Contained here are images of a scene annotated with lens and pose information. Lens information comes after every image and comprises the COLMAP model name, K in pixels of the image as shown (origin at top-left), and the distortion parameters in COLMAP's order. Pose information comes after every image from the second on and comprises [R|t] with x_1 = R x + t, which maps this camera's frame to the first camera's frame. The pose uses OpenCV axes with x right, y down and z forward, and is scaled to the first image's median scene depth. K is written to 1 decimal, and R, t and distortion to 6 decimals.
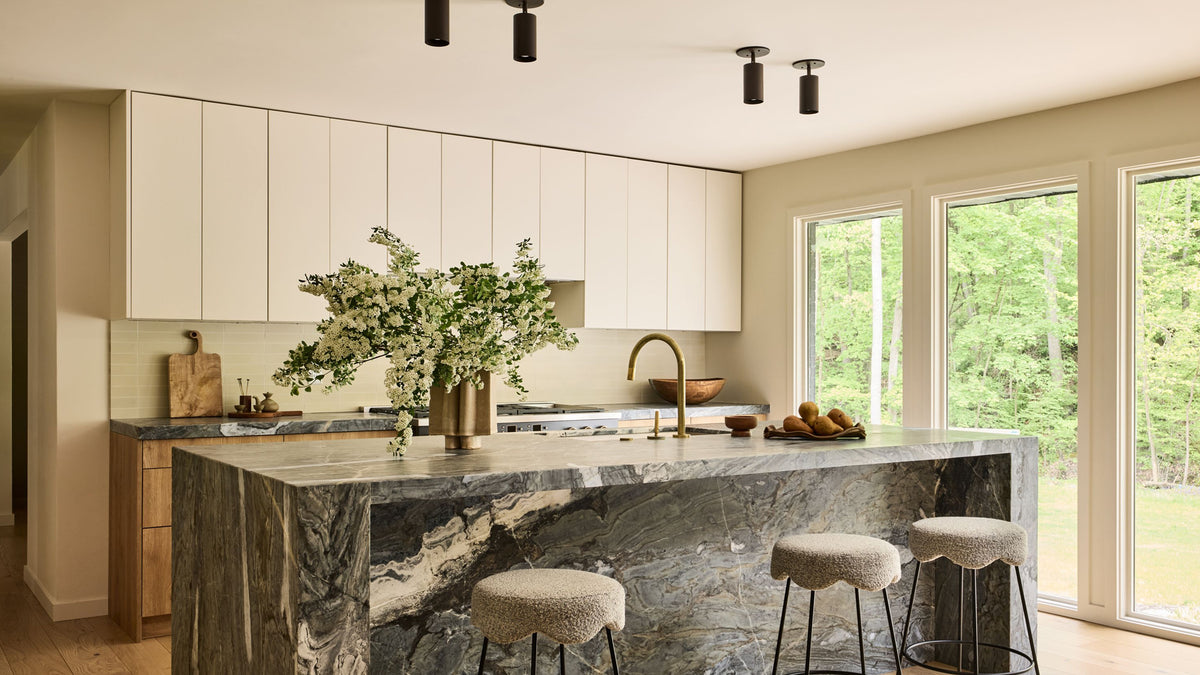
lens RADIAL K [[1081.2, 0, 600.0], [0, 1081.2, 337.5], [0, 0, 1]] dist [-0.000355, 0.000081]
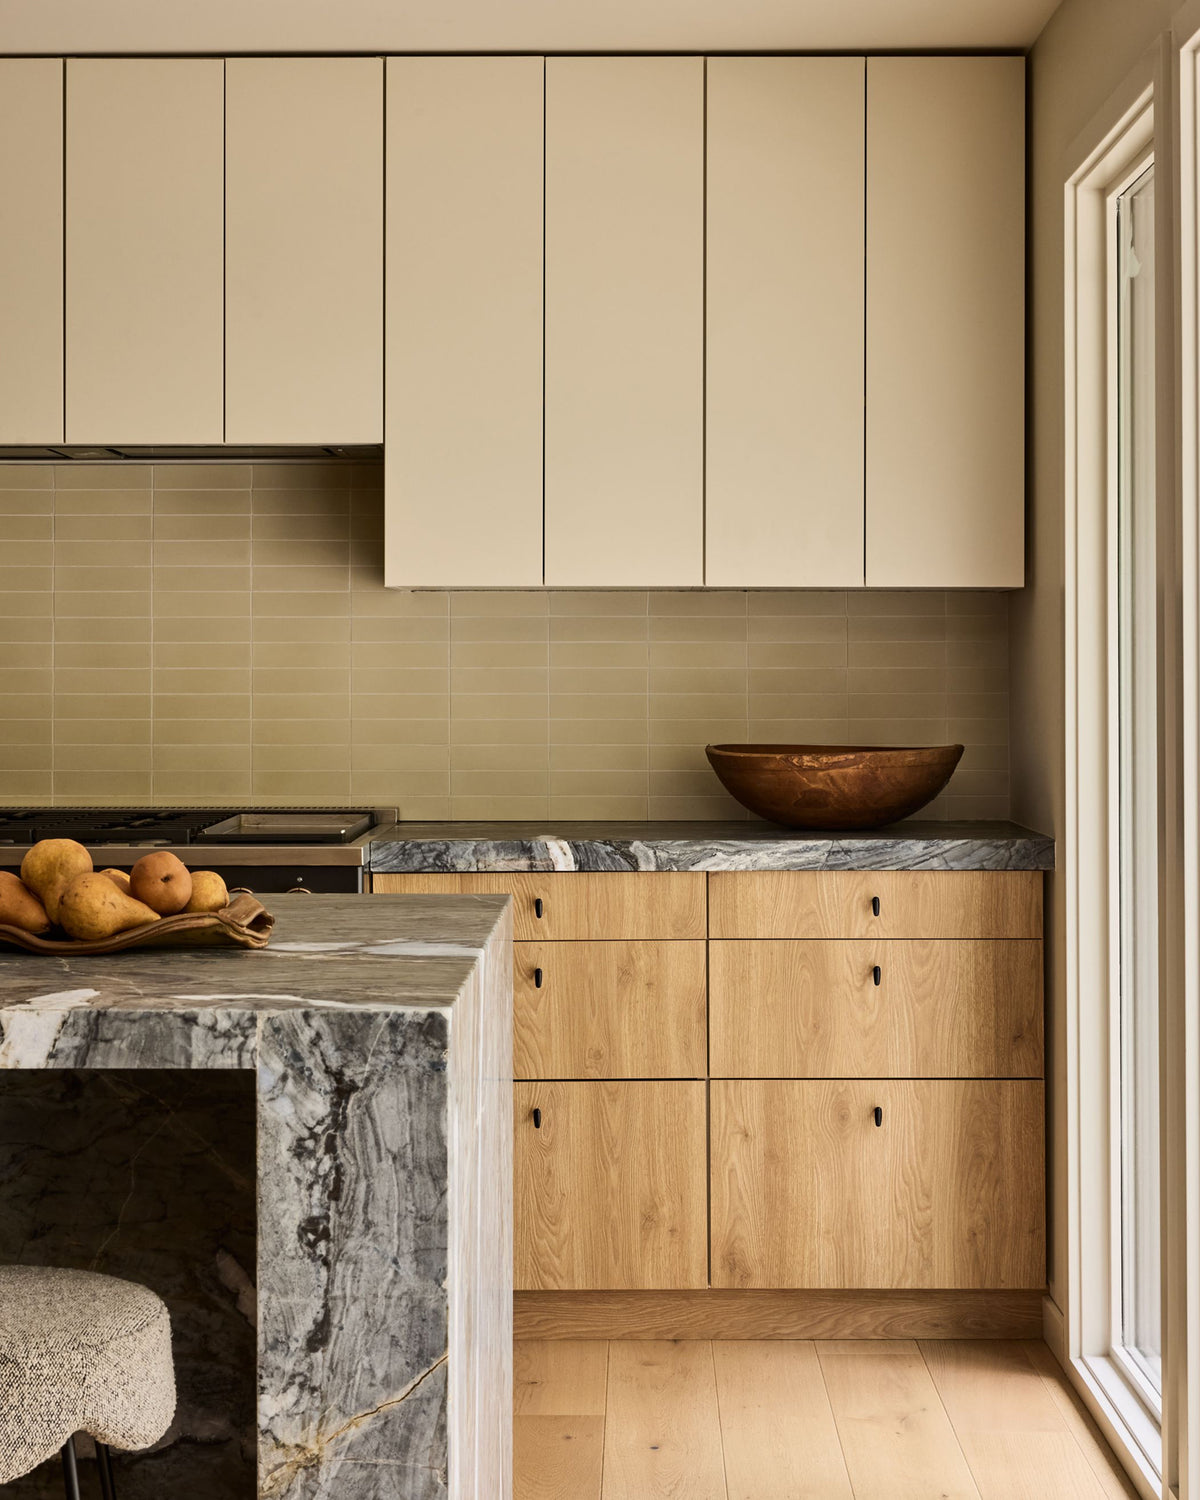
lens RADIAL K [[2679.9, 0, 600.0], [0, 2679.9, 750.0], [0, 0, 1]] dist [-0.008645, -0.032597]
pose [[0.821189, 0.013939, -0.570487, 0.593438], [0.010634, 0.999154, 0.039720, 0.010249], [0.570558, -0.038684, 0.820346, 0.426936]]
